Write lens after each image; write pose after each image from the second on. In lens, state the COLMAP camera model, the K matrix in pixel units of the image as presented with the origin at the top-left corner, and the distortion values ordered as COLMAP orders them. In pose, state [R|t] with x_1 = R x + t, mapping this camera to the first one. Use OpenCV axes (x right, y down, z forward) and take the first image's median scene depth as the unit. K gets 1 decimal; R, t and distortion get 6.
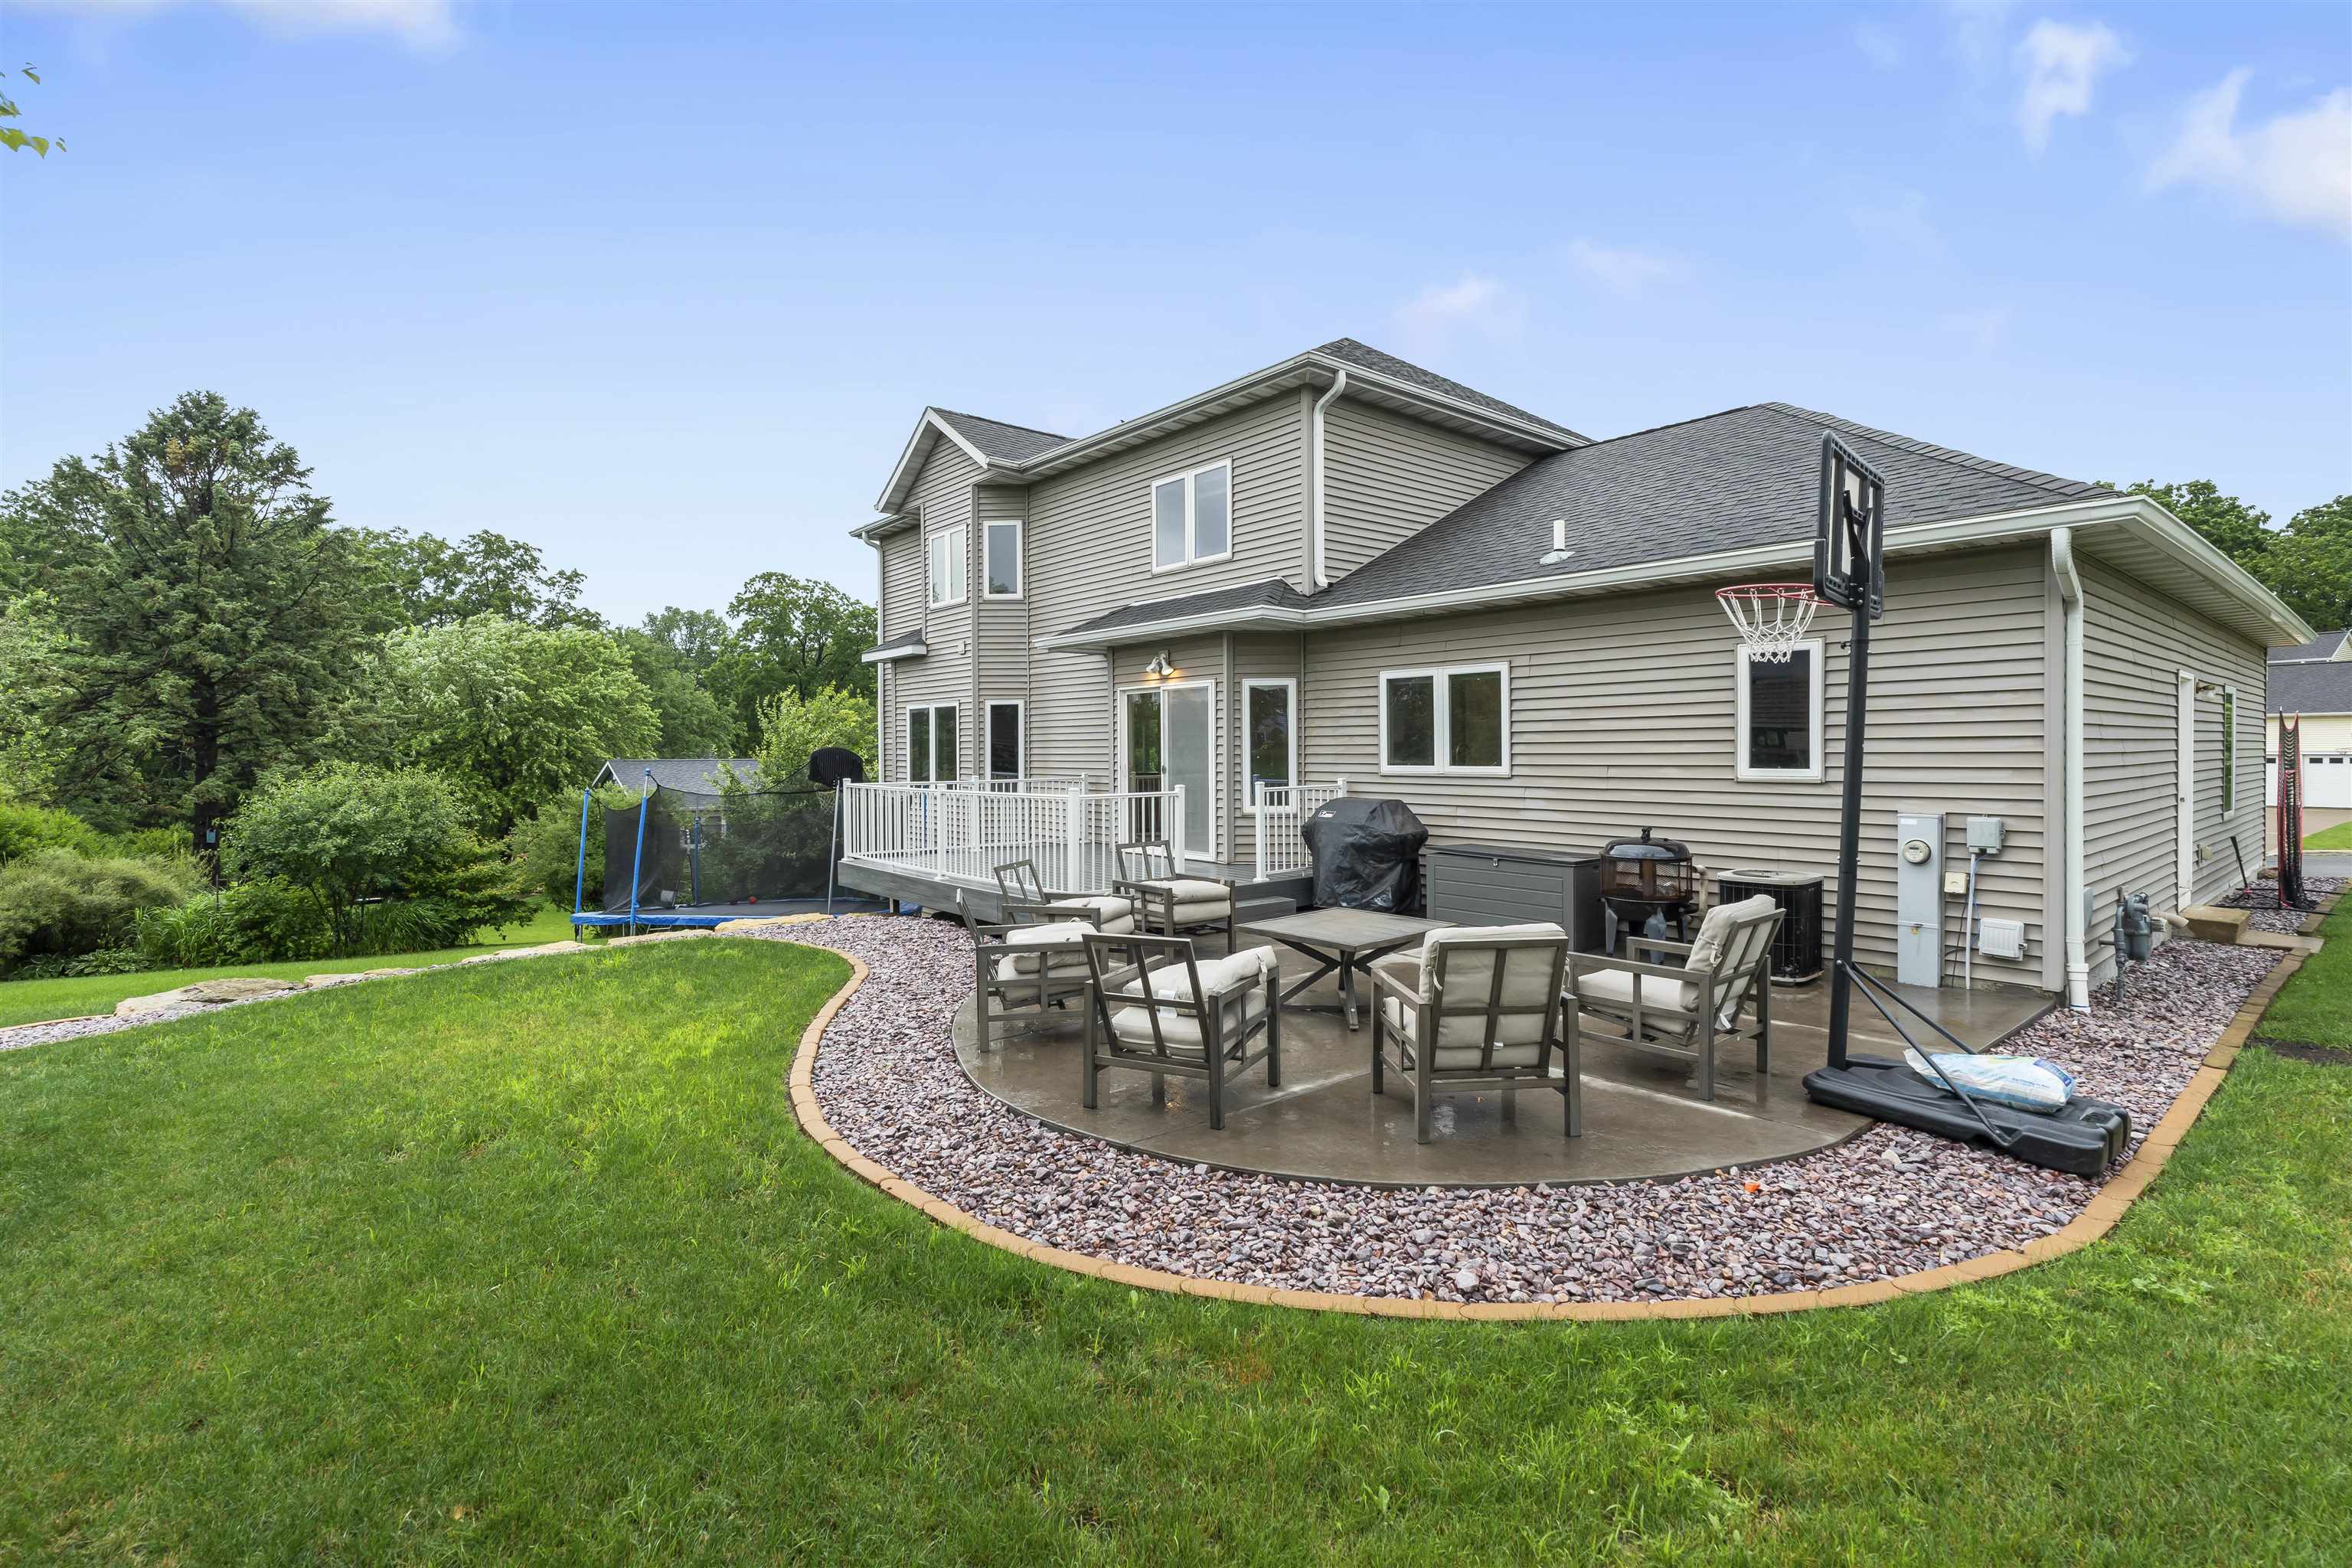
lens RADIAL K [[1069.0, 0, 1165.8], [0, 1069.0, 773.0], [0, 0, 1]] dist [-0.004913, -0.000353]
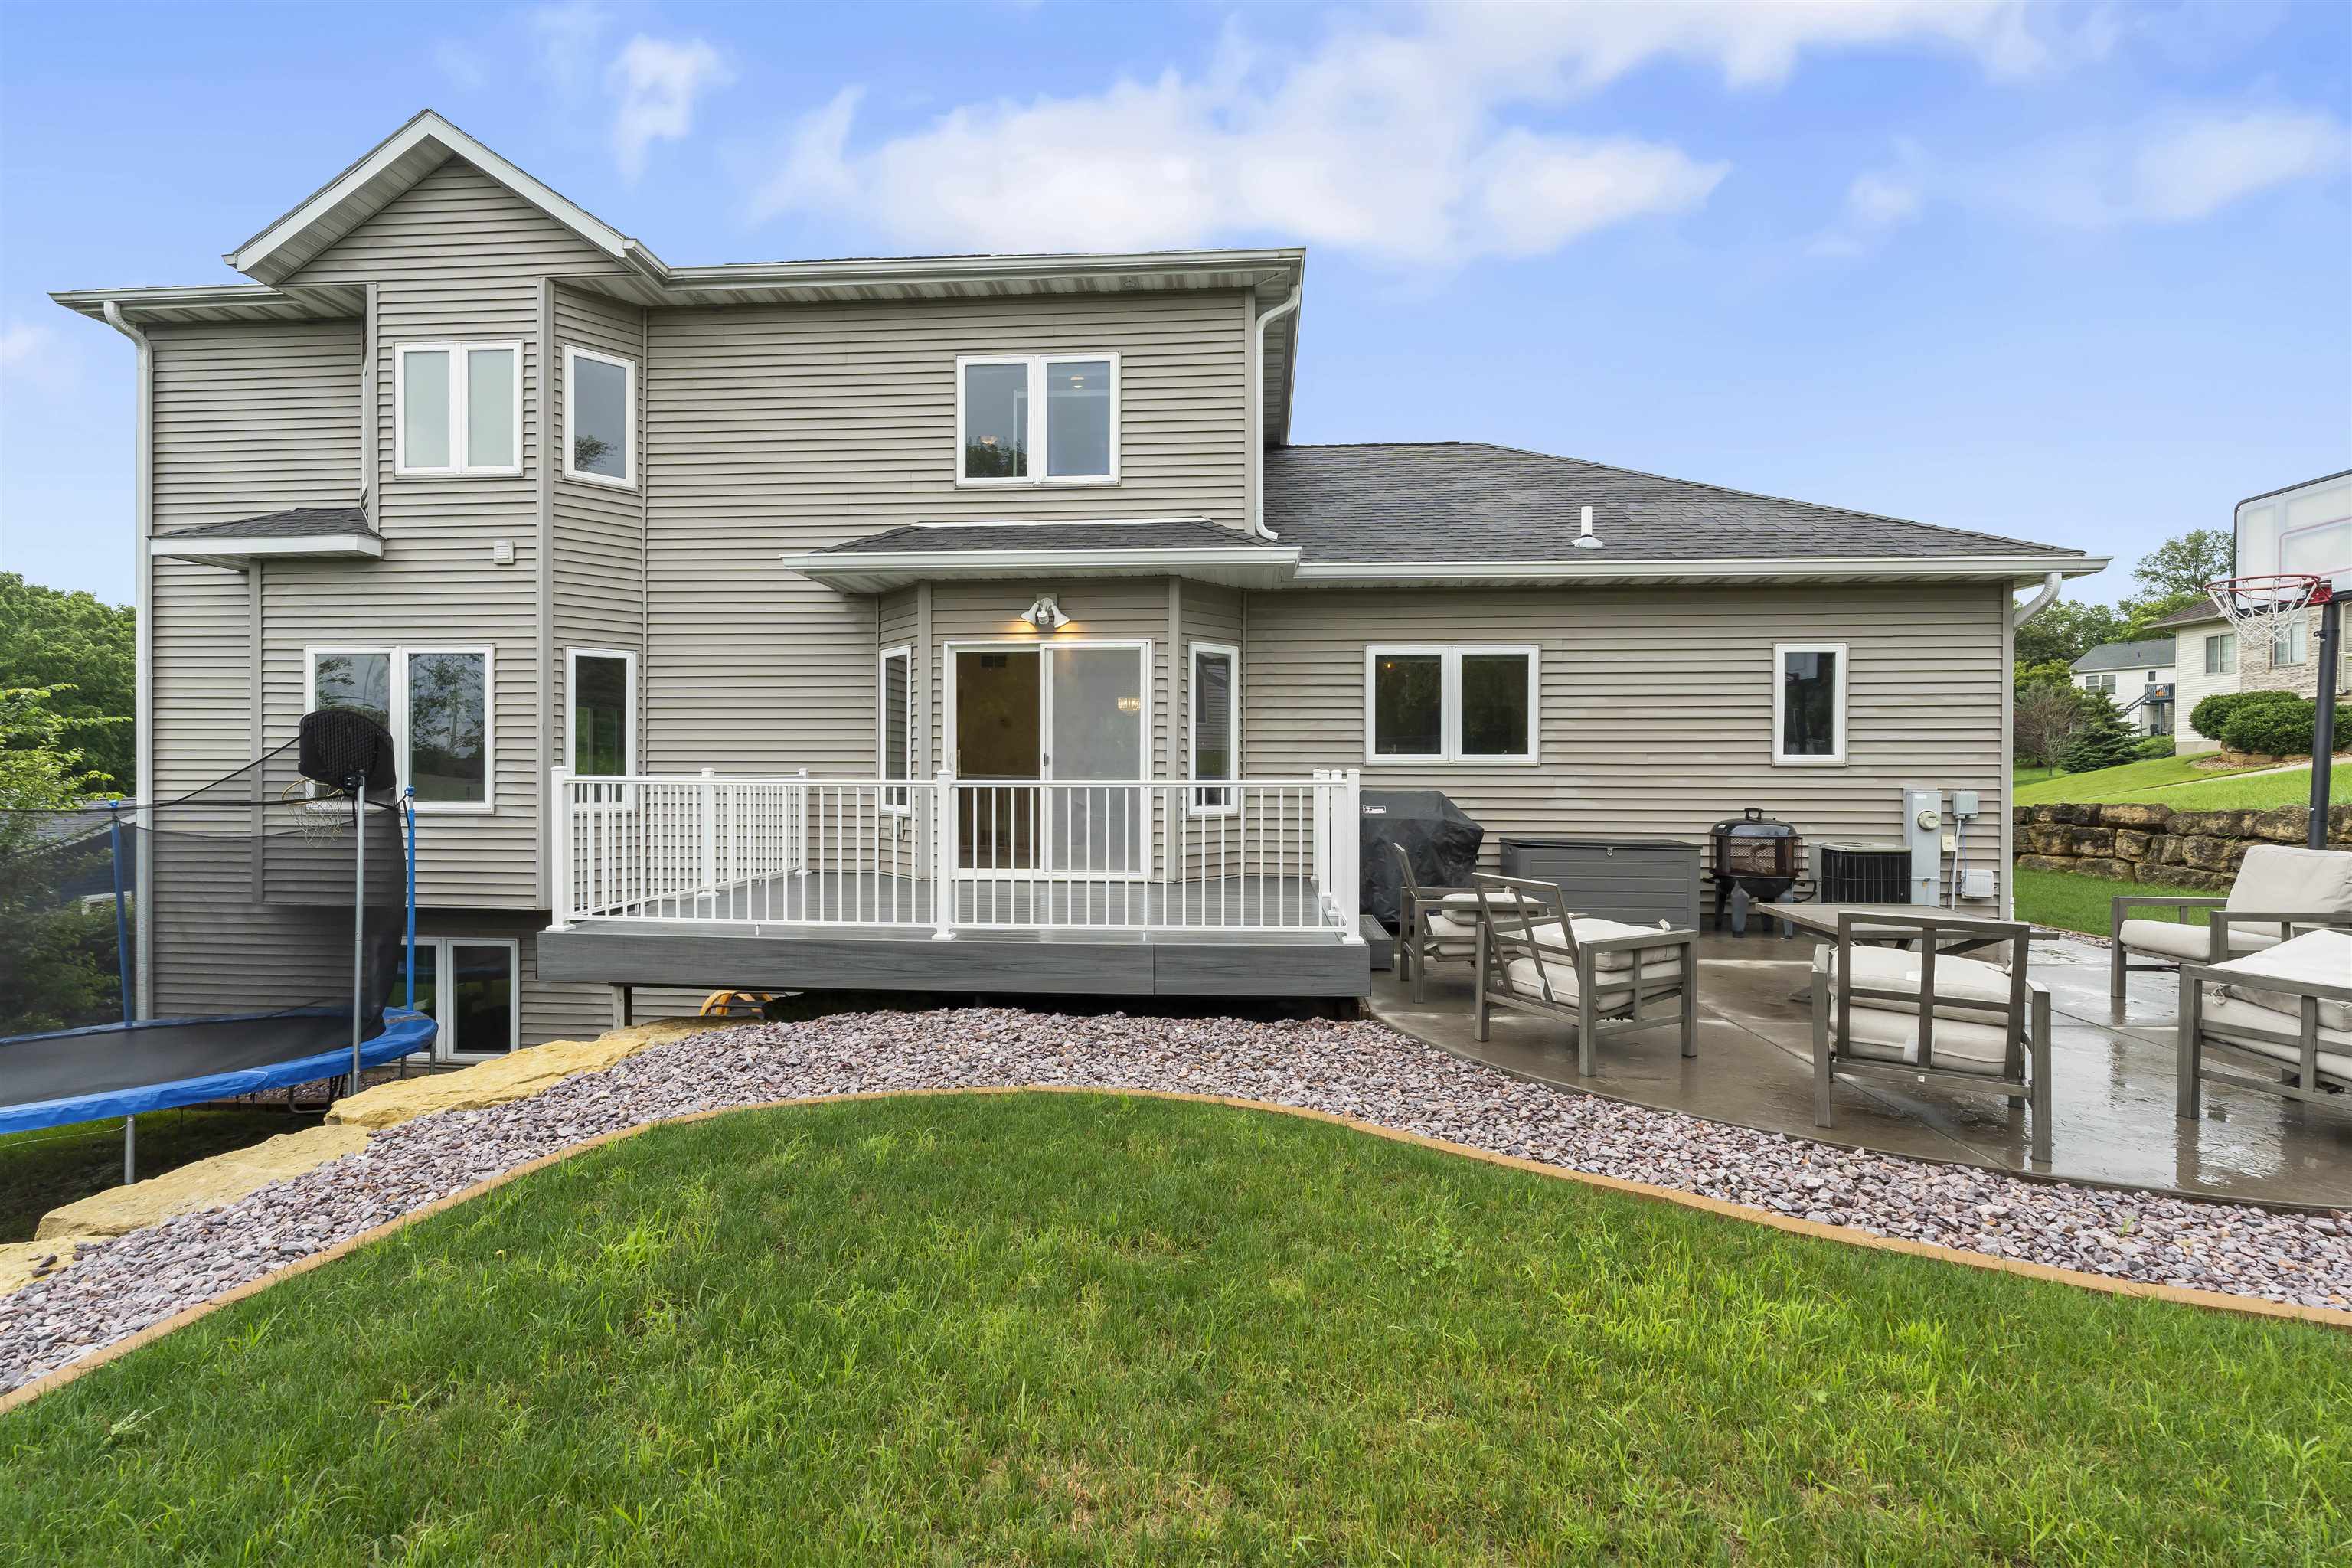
lens RADIAL K [[1069.0, 0, 1175.1], [0, 1069.0, 784.0], [0, 0, 1]] dist [-0.004913, -0.000353]
pose [[0.692914, 0.001716, 0.721019, -0.520546], [0.008260, 0.999913, -0.010318, 0.024194], [-0.720973, 0.013105, 0.692839, 0.502243]]
